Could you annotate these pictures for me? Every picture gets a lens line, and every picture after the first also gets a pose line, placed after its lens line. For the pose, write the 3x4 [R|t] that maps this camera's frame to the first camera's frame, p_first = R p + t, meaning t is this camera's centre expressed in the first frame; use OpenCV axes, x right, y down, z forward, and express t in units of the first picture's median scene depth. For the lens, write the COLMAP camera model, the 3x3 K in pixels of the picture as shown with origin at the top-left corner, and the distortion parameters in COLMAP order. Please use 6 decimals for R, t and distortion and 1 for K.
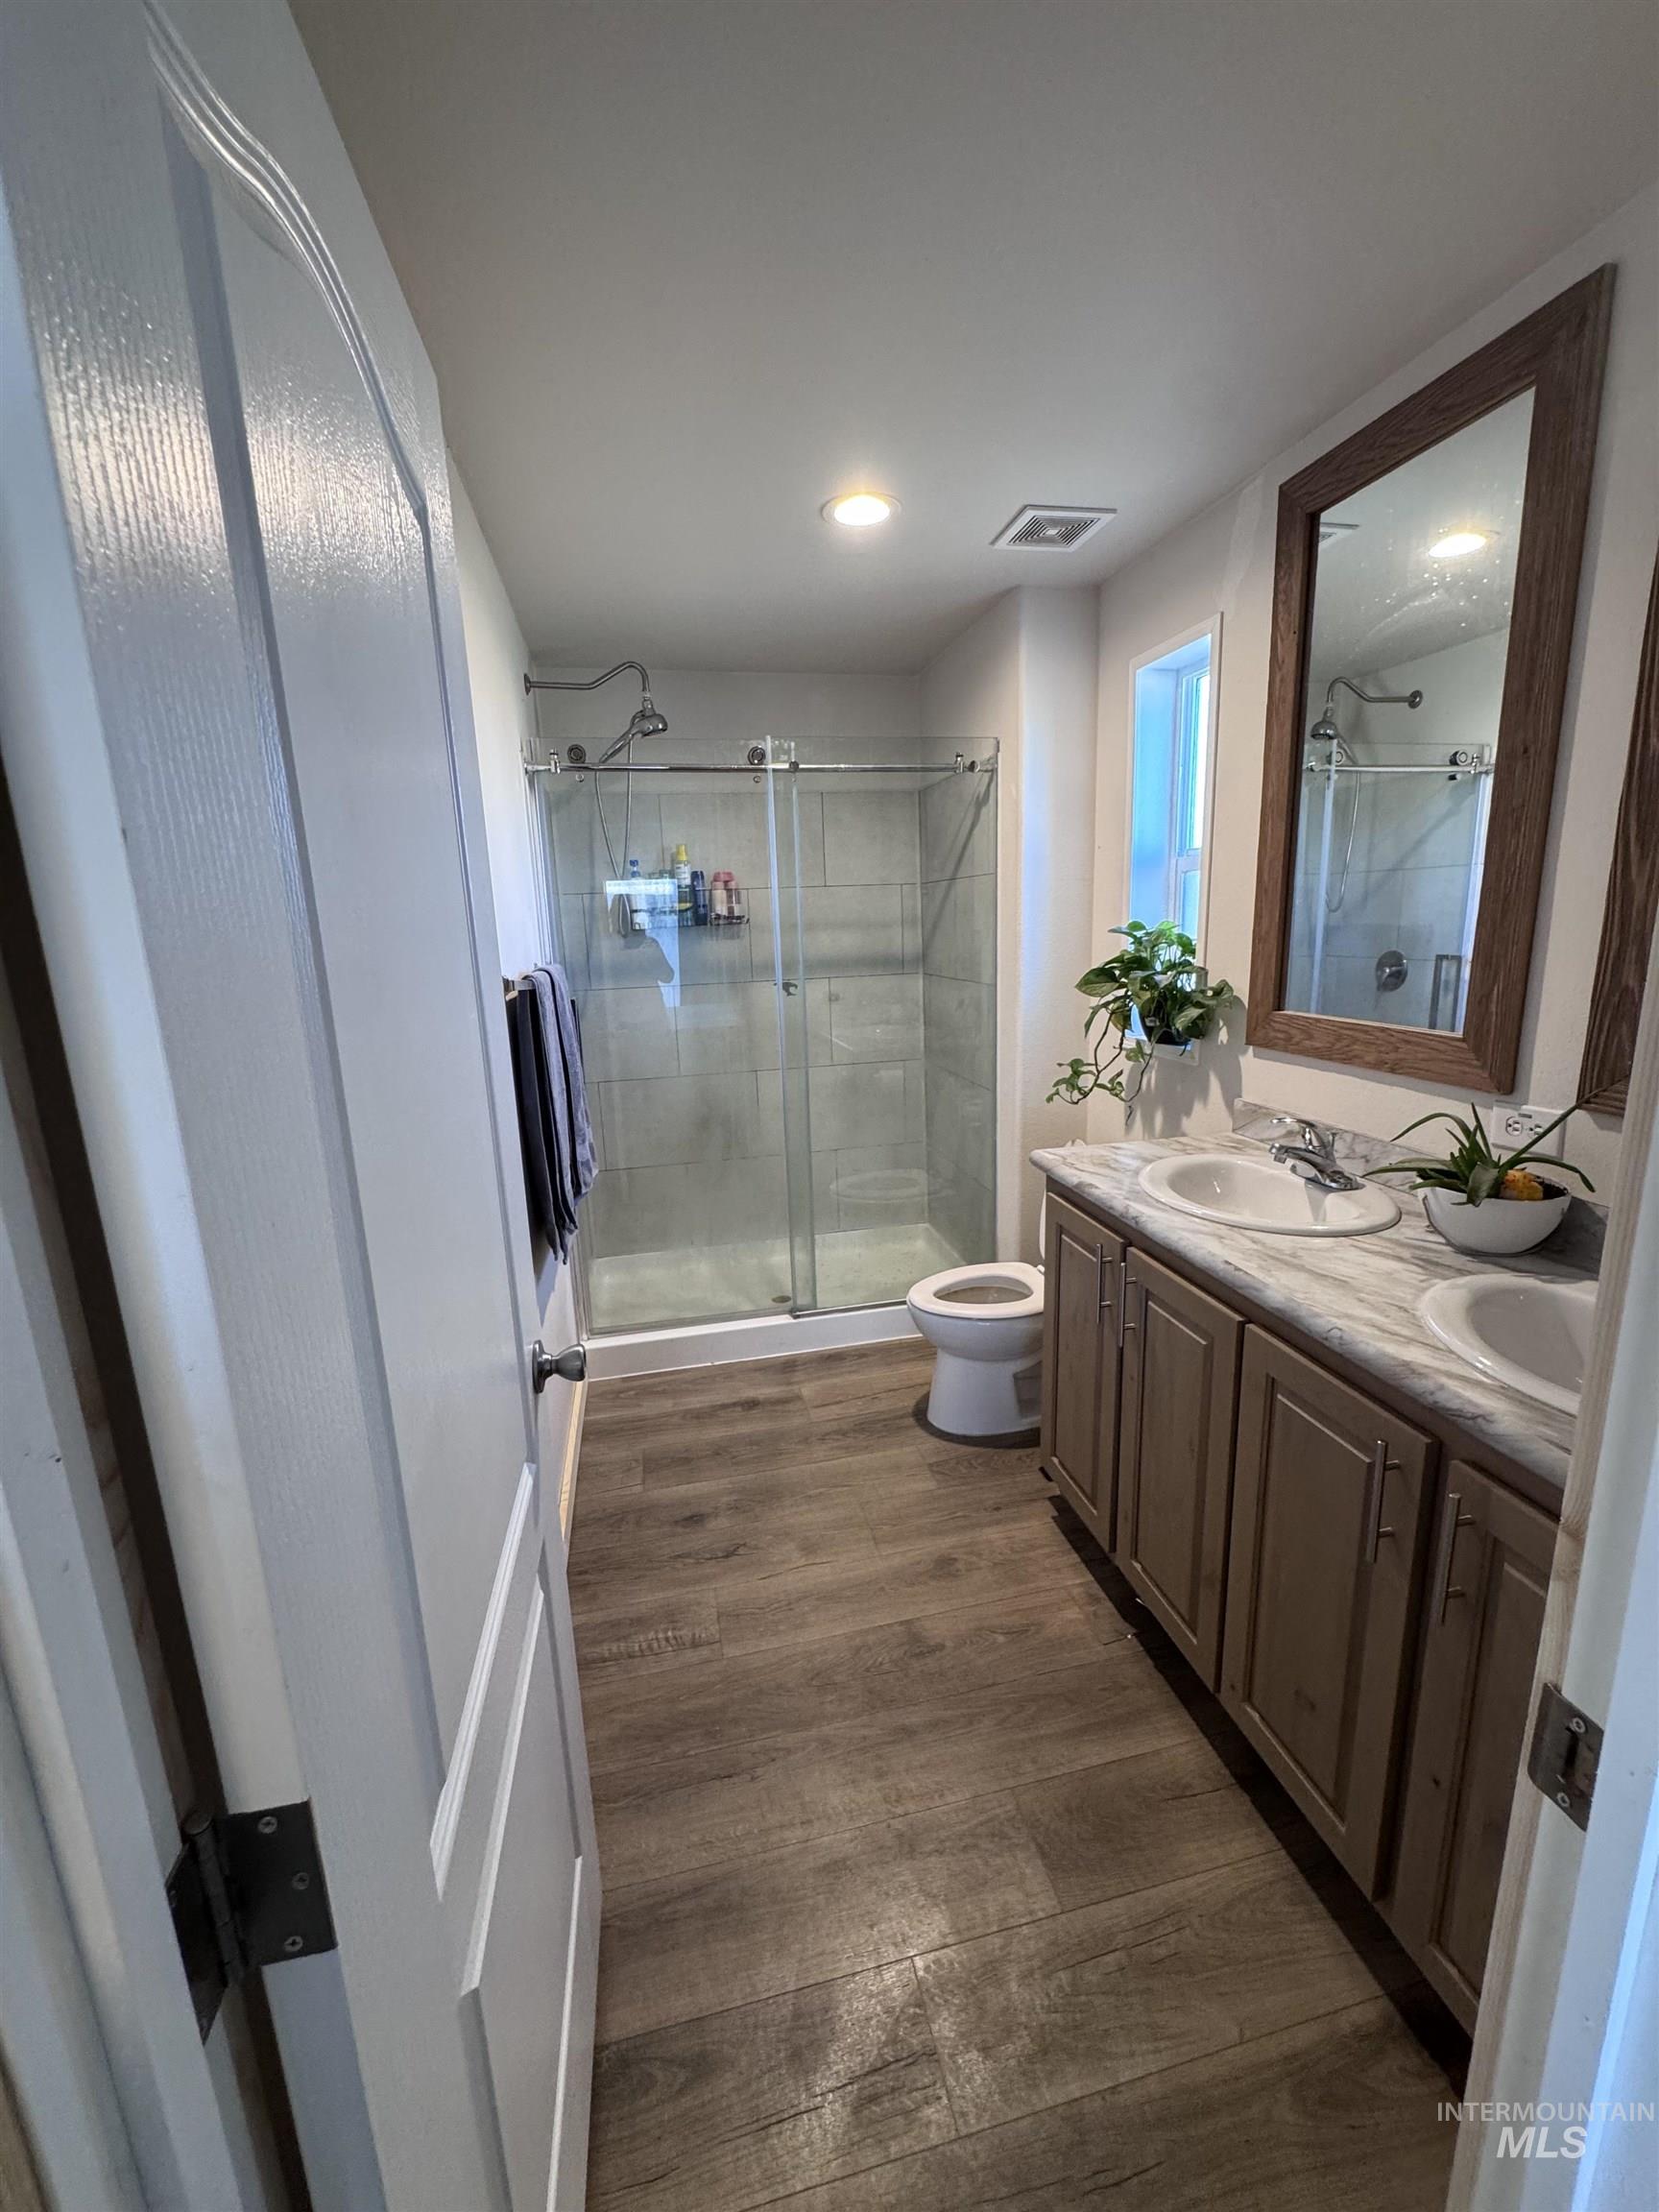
lens RADIAL K [[884.4, 0, 837.2], [0, 884.4, 1107.2], [0, 0, 1]] dist [-0.001965, -0.000308]
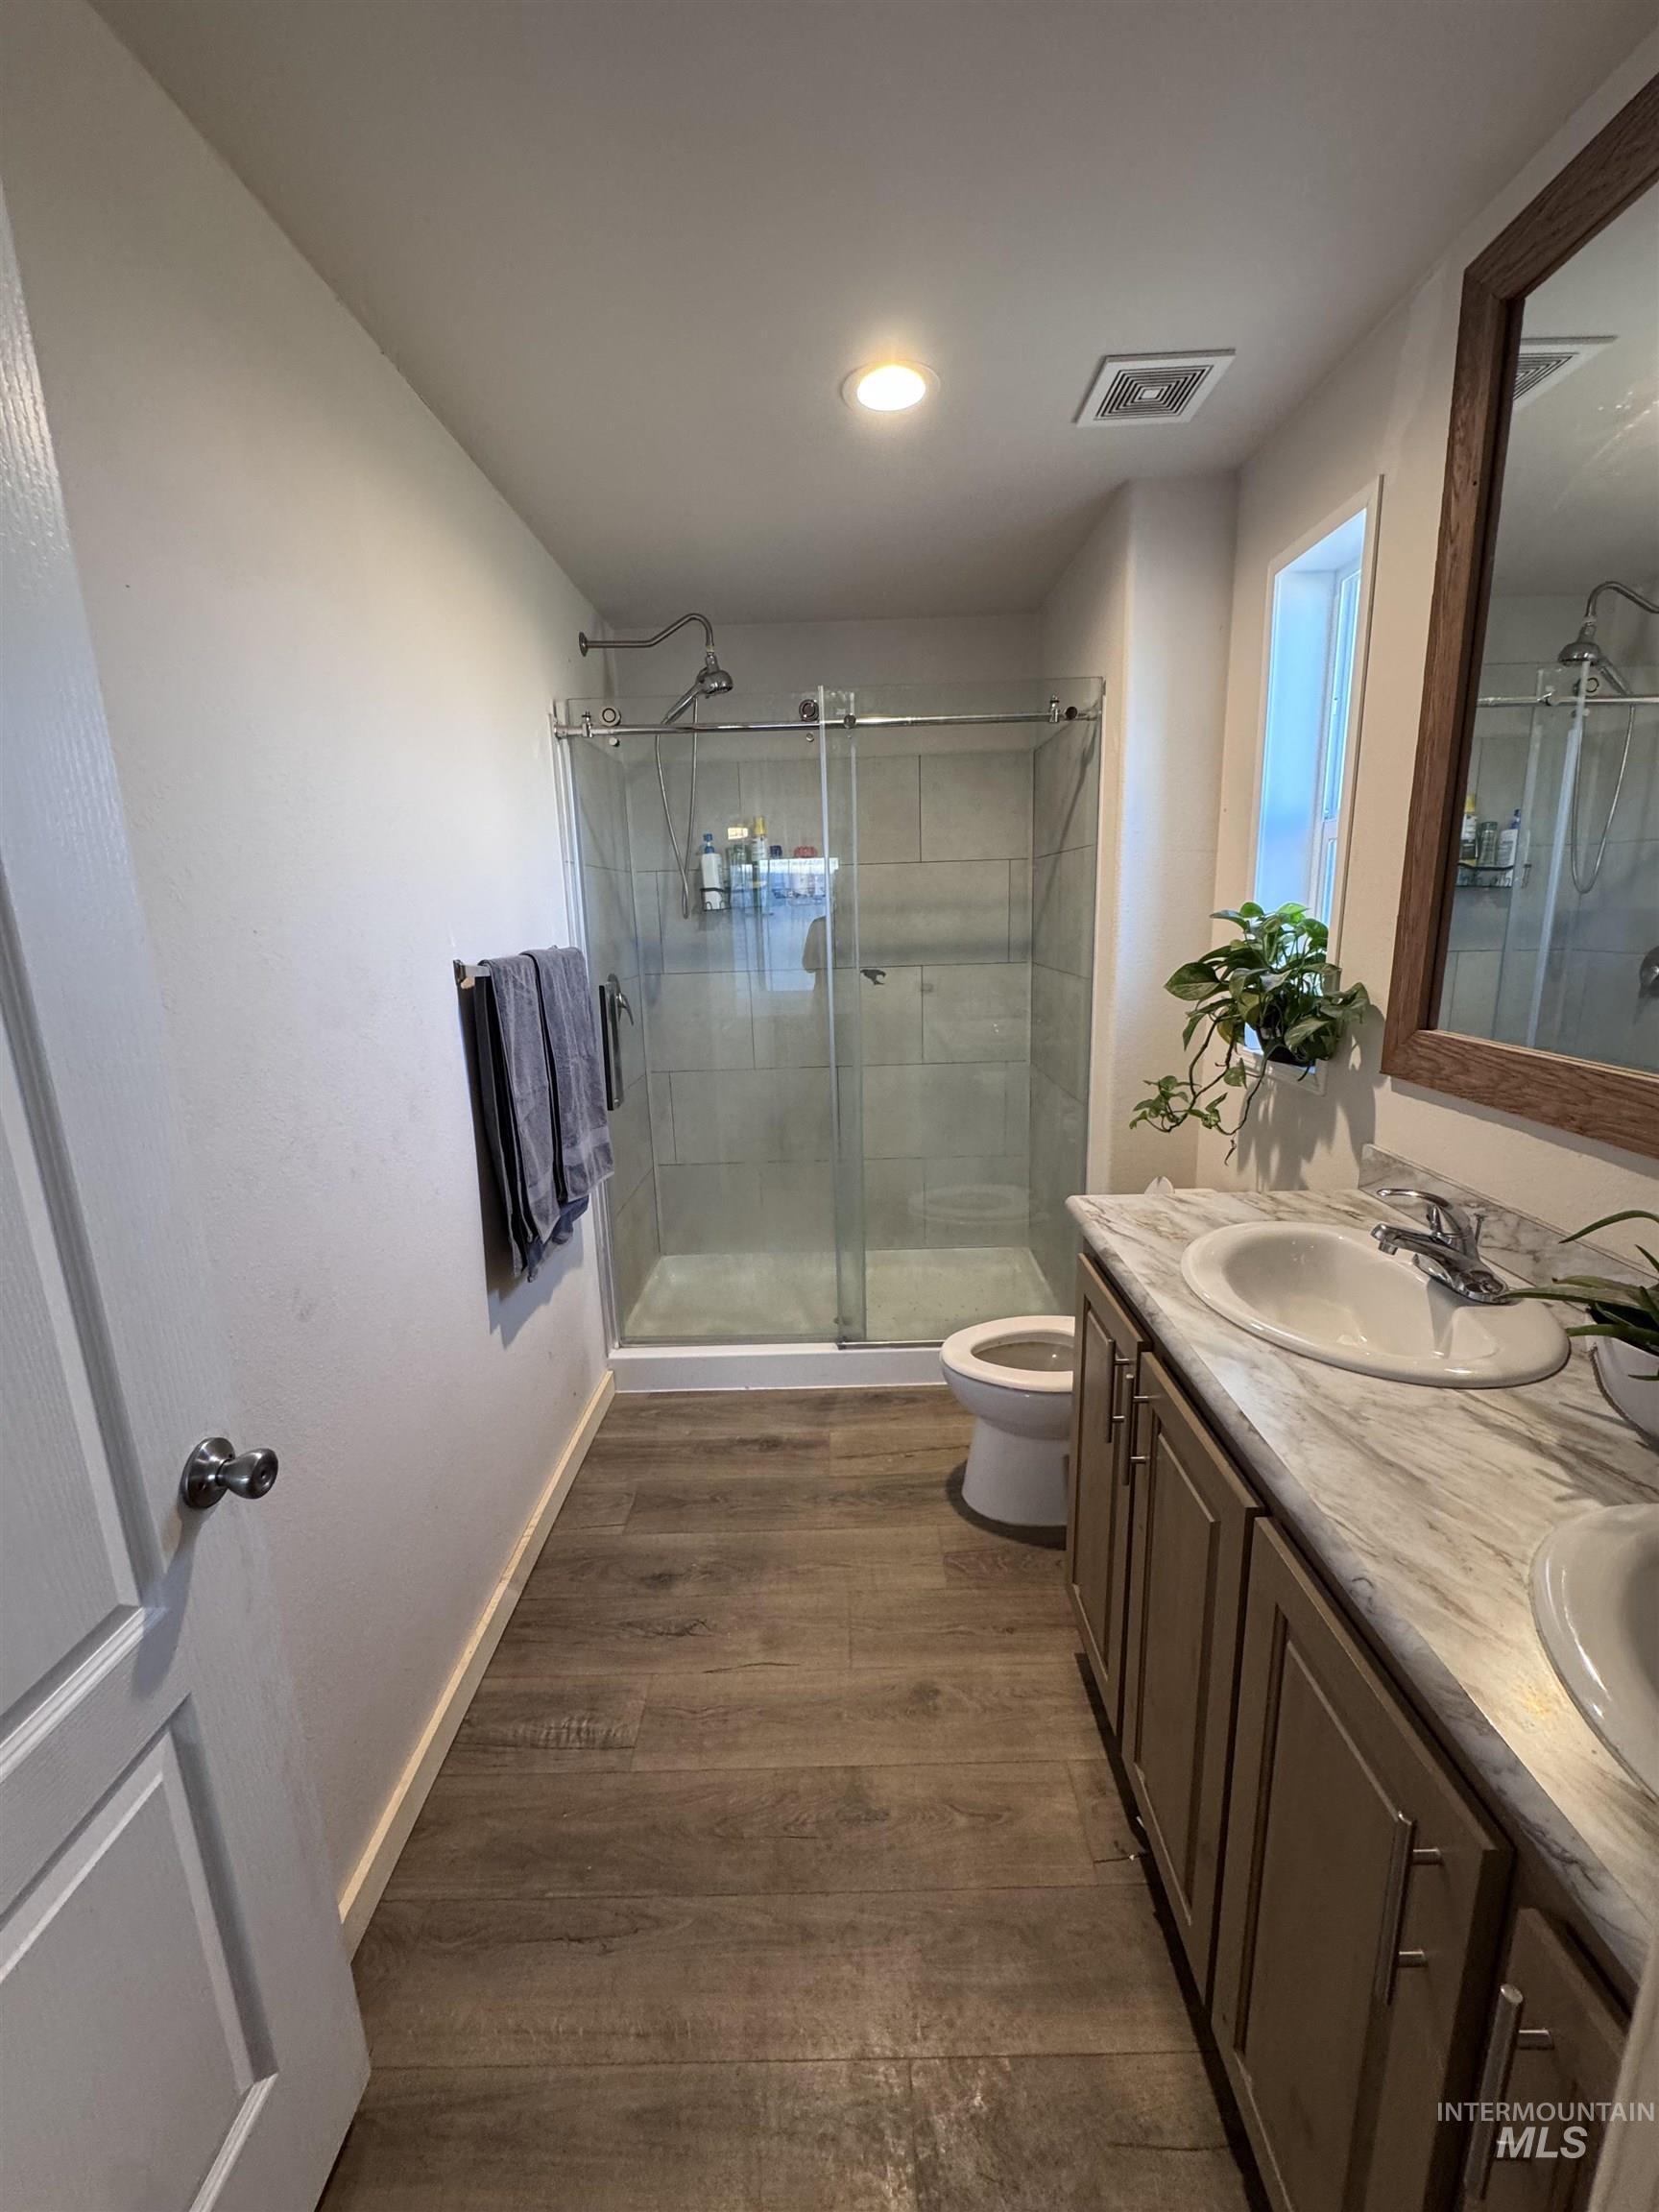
lens RADIAL K [[884.4, 0, 837.2], [0, 884.4, 1107.2], [0, 0, 1]] dist [-0.001965, -0.000308]
pose [[0.975663, 0.054537, -0.212383, 0.173021], [-0.050322, 0.998415, 0.025209, -0.036910], [0.213421, -0.013908, 0.976861, 0.181601]]
